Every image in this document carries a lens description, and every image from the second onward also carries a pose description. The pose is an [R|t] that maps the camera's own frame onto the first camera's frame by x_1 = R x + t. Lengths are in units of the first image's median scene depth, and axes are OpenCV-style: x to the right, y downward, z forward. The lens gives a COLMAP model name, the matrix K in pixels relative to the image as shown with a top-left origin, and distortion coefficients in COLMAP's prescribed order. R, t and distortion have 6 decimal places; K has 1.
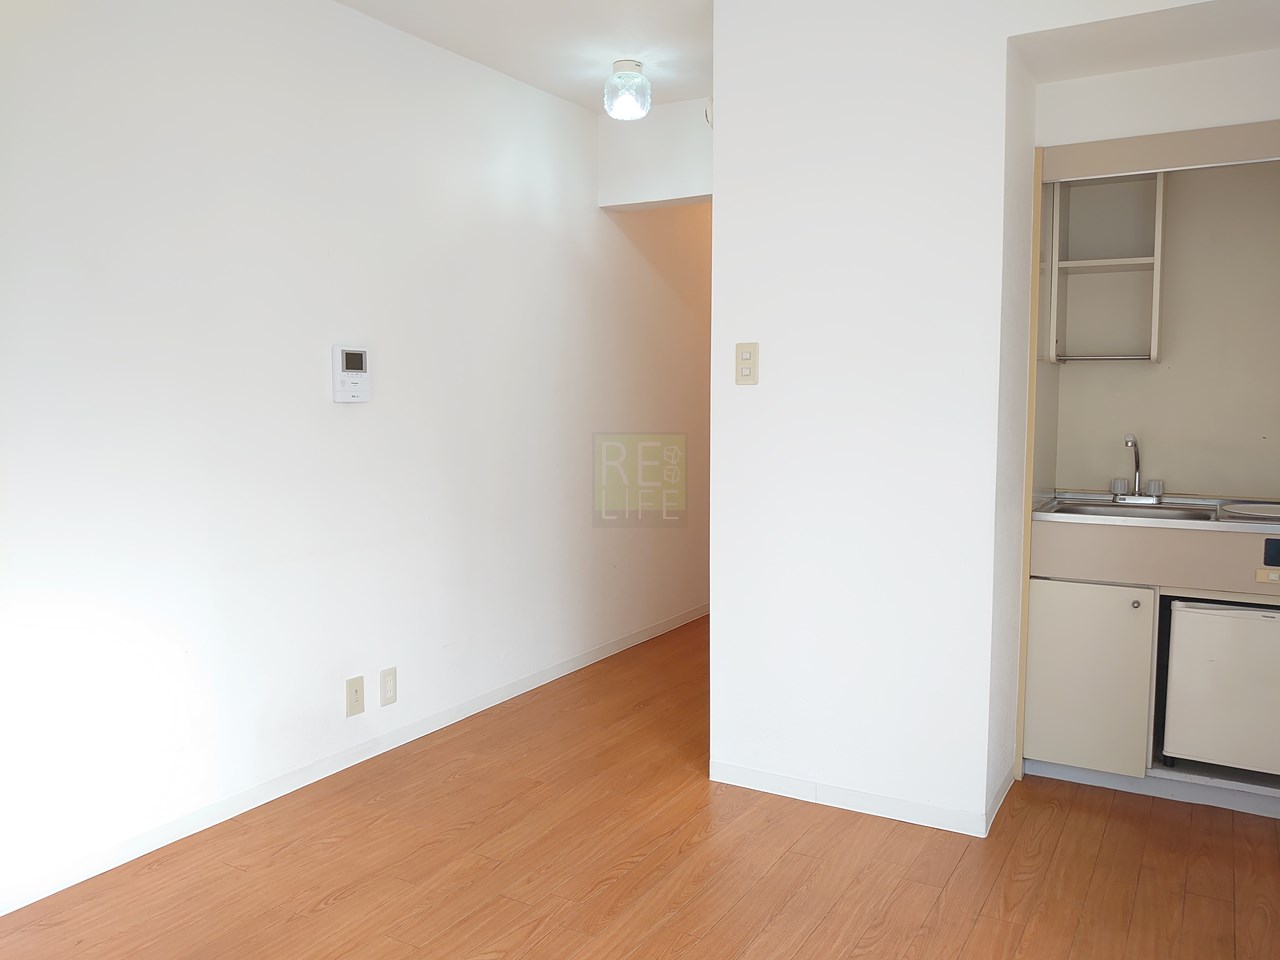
lens RADIAL K [[1015.6, 0, 640.0], [0, 1015.6, 480.0], [0, 0, 1]] dist [-0.064209, 0.073778]
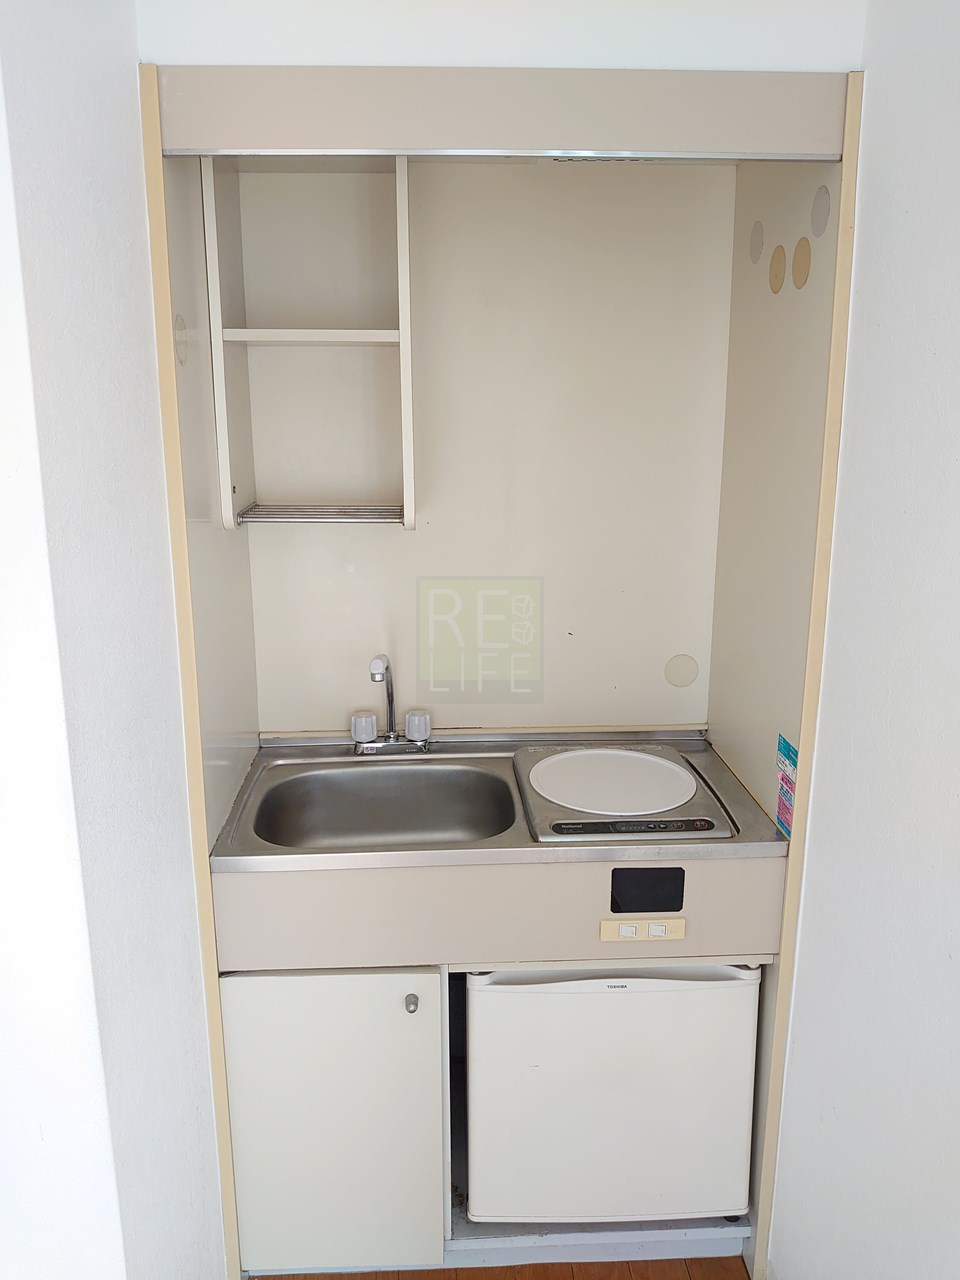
lens RADIAL K [[1015.6, 0, 480.0], [0, 1015.6, 640.0], [0, 0, 1]] dist [-0.064209, 0.073778]
pose [[0.841415, -0.133273, 0.523697, 0.254635], [0.047822, 0.983673, 0.173496, -0.153112], [-0.538269, -0.120938, 0.834051, 0.525483]]
